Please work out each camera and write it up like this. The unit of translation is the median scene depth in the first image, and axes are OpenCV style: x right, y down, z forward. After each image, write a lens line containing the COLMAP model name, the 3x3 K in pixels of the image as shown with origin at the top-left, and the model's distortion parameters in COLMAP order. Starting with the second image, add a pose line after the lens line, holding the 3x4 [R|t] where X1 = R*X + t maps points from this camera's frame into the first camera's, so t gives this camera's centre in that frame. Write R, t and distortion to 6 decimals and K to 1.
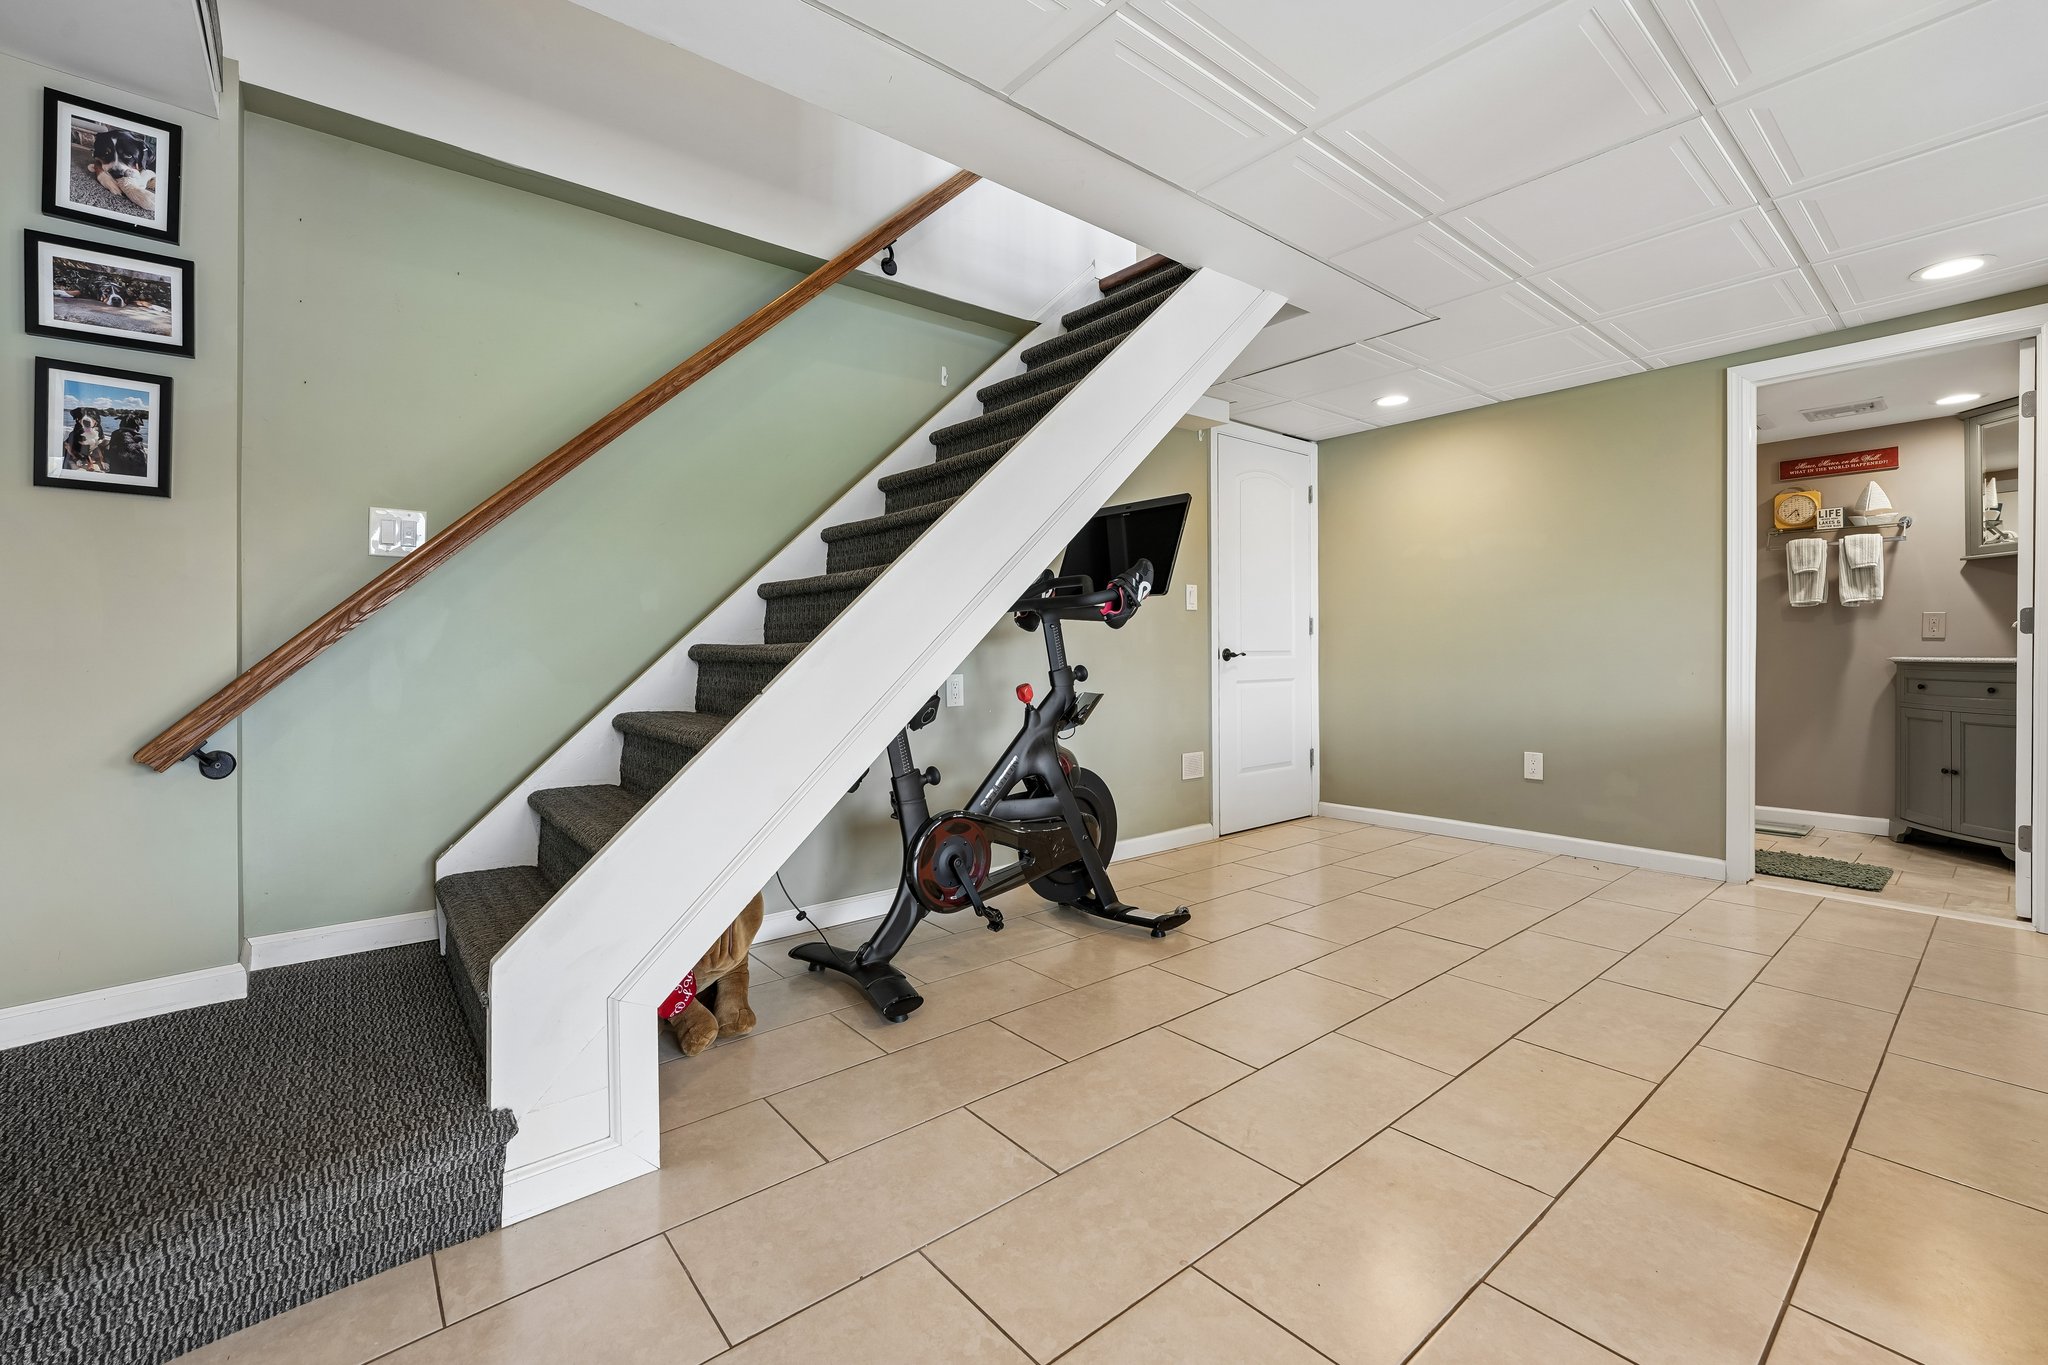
lens RADIAL K [[871.4, 0, 1032.3], [0, 871.4, 651.4], [0, 0, 1]] dist [-0.000318, 0.000030]
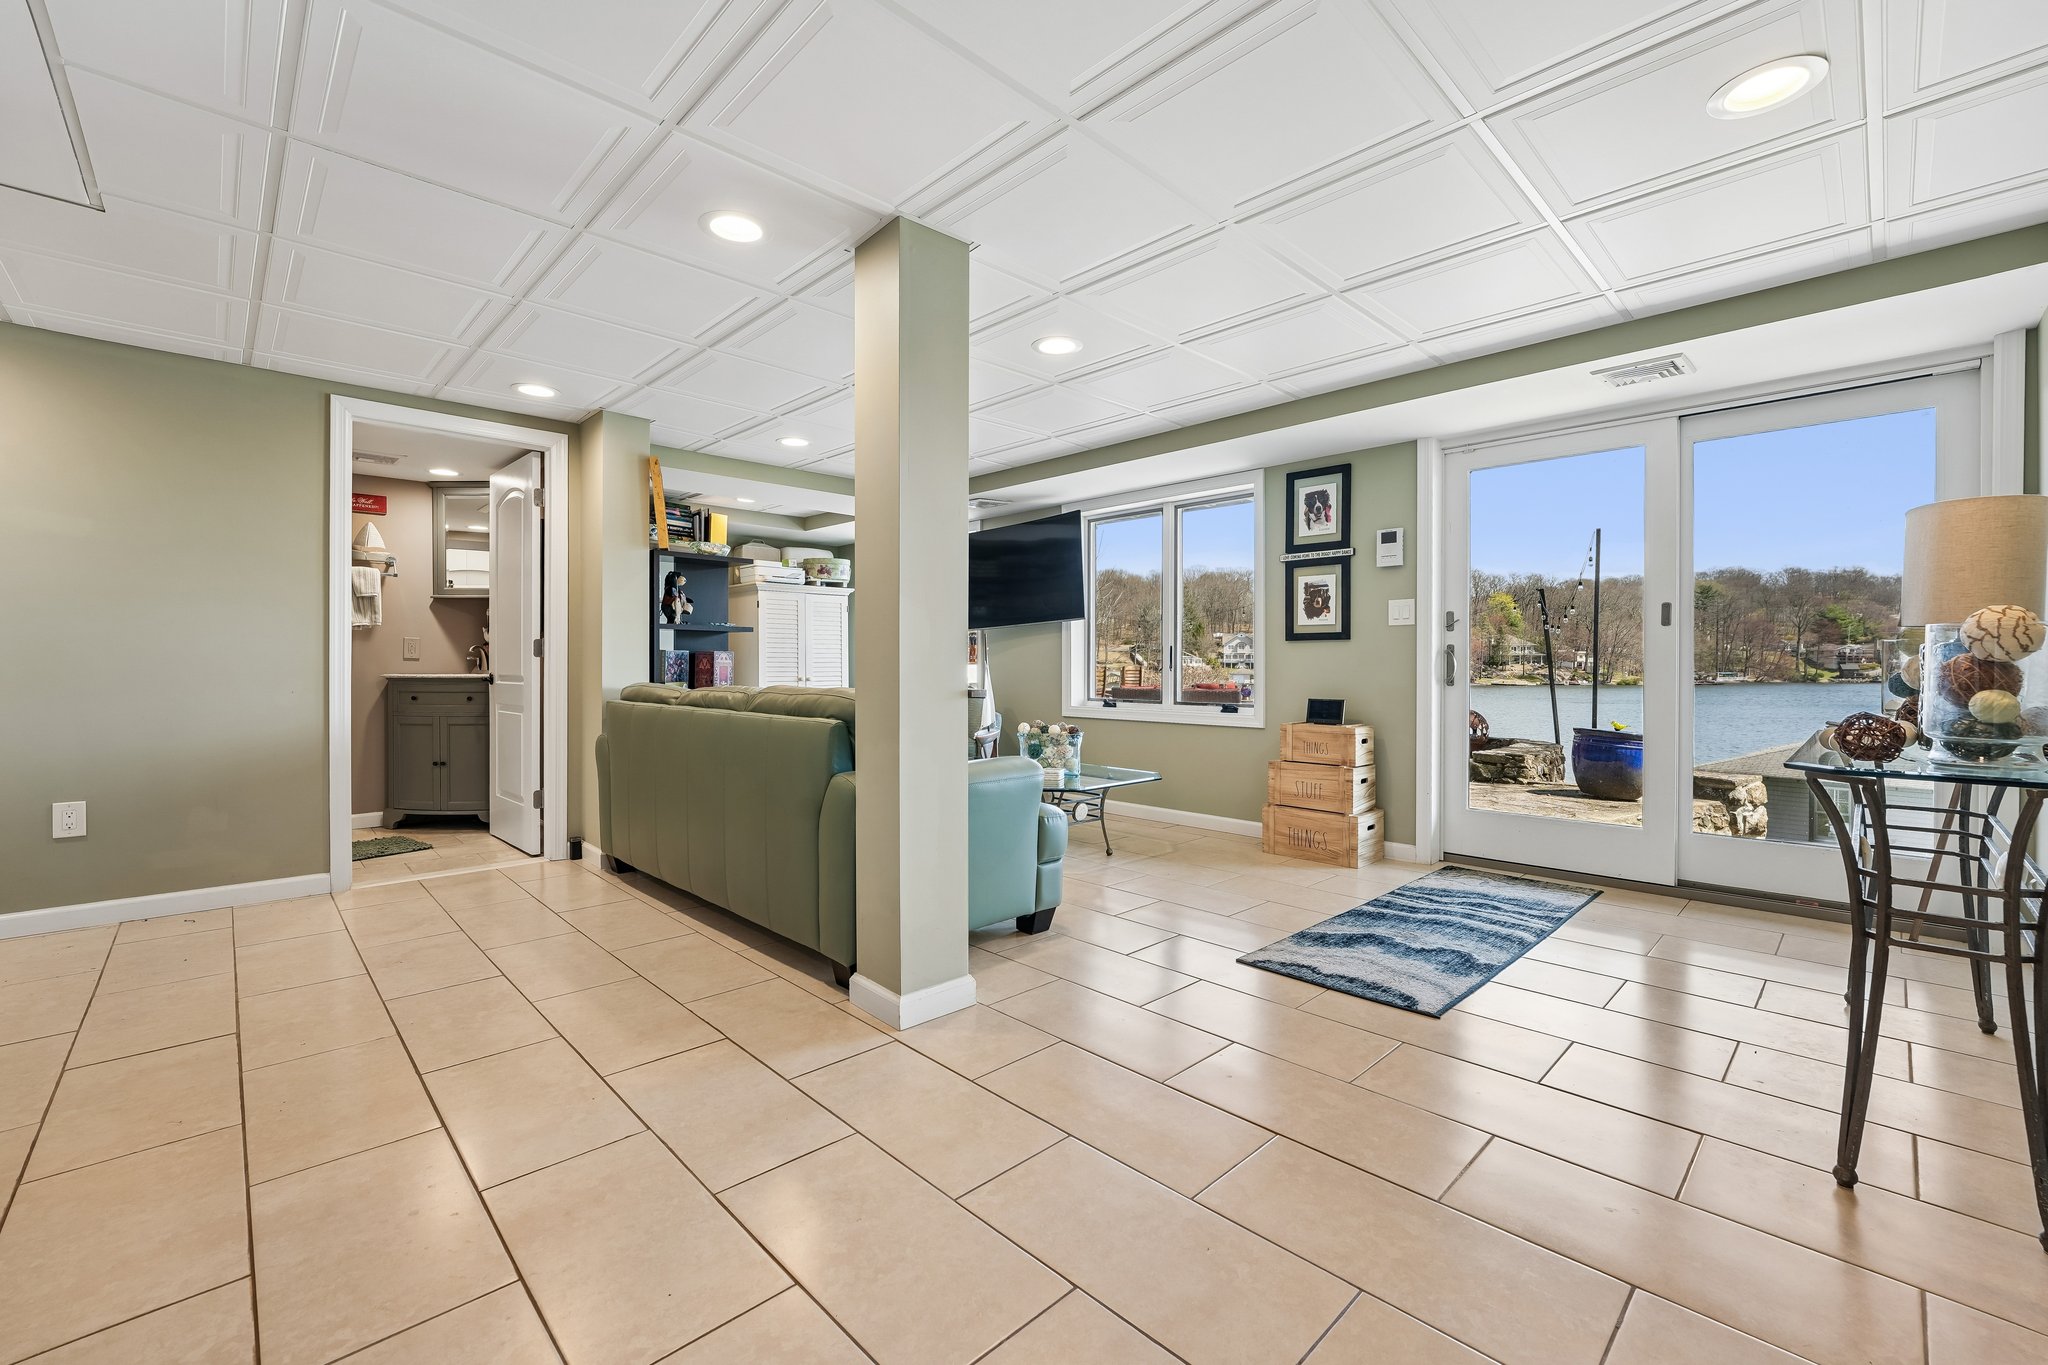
lens RADIAL K [[846.8, 0, 1047.6], [0, 846.8, 670.4], [0, 0, 1]] dist [-0.015405, -0.000027]
pose [[-0.094543, -0.001977, 0.995519, -0.325549], [-0.001285, 0.999997, 0.001864, -0.002532], [-0.995520, -0.001103, -0.094545, 0.303960]]
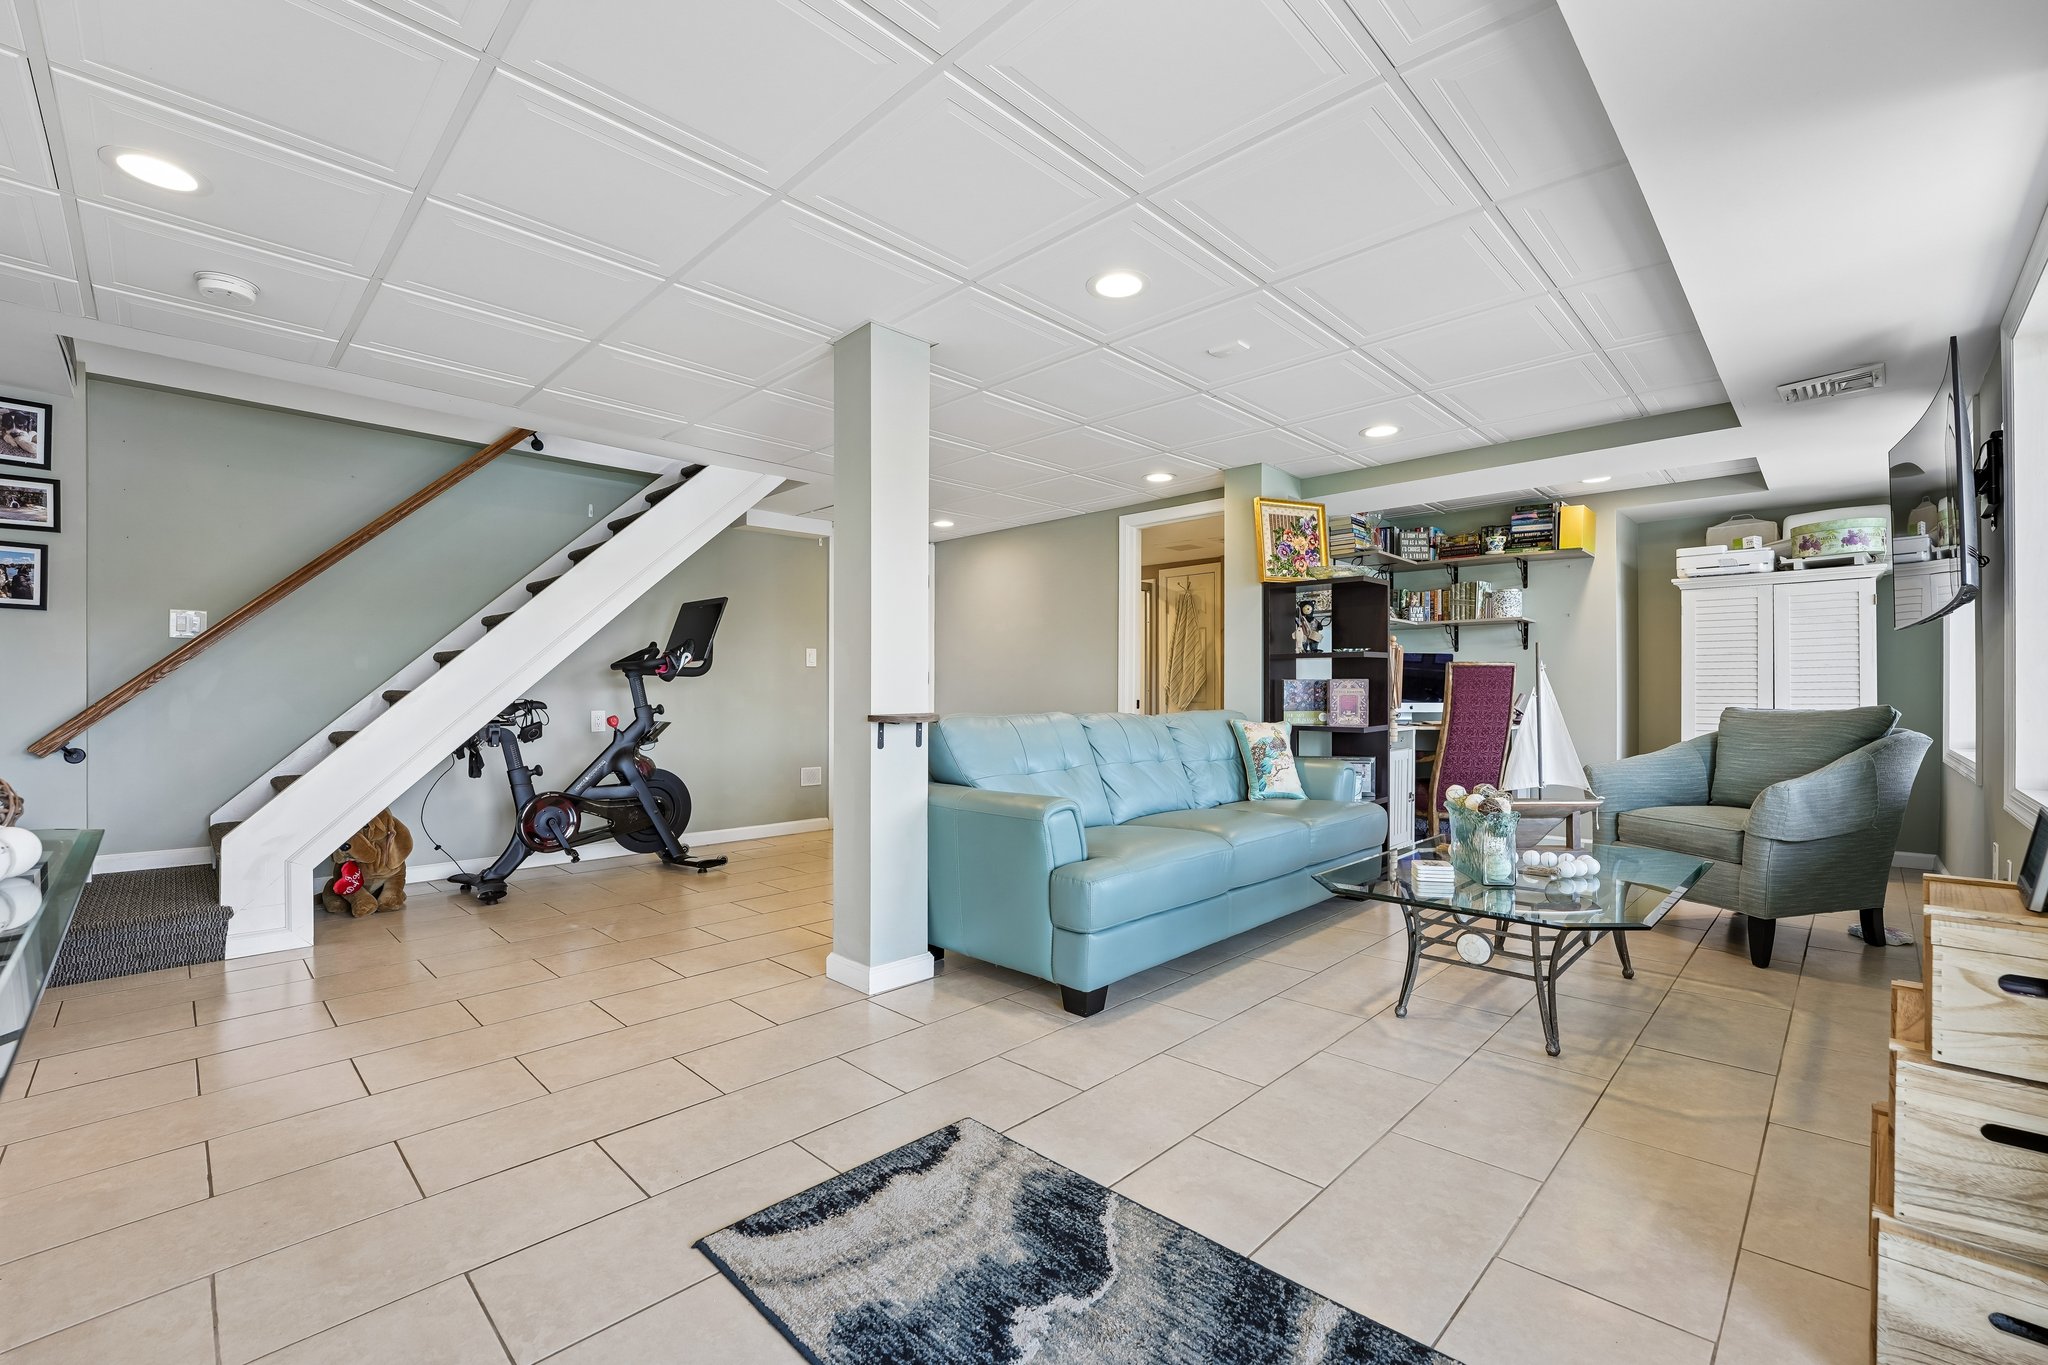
lens RADIAL K [[872.7, 0, 1023.4], [0, 872.7, 700.5], [0, 0, 1]] dist [-0.033590, 0.011325]
pose [[0.993651, 0.003832, 0.112443, 0.531675], [-0.004538, 0.999972, 0.006026, -0.003592], [-0.112417, -0.006498, 0.993640, -0.630892]]
